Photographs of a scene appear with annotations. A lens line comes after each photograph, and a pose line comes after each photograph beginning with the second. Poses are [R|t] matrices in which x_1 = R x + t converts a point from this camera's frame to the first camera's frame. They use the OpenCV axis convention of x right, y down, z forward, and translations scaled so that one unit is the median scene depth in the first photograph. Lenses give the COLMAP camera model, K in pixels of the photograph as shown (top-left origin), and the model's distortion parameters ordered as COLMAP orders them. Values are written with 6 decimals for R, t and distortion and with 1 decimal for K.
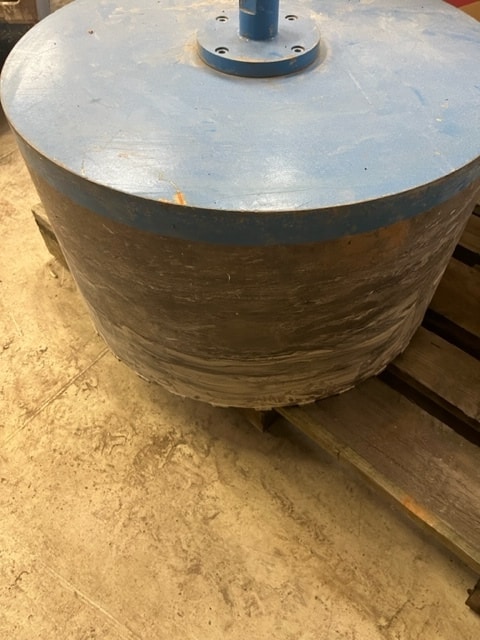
lens RADIAL K [[483.9, 0, 240.0], [0, 483.9, 320.1], [0, 0, 1]] dist [0.008555, -0.000721]
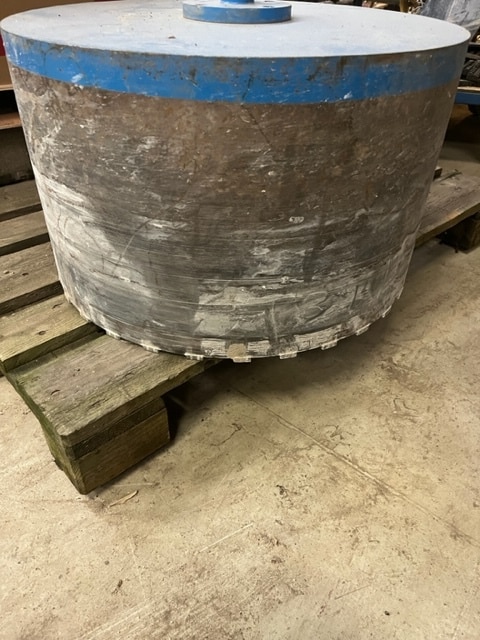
lens RADIAL K [[483.9, 0, 239.9], [0, 483.9, 320.0], [0, 0, 1]] dist [0.008555, -0.000721]
pose [[0.092857, -0.601591, 0.793389, -0.915754], [0.782762, 0.536569, 0.315242, -0.375508], [-0.615355, 0.591762, 0.520727, 0.591460]]
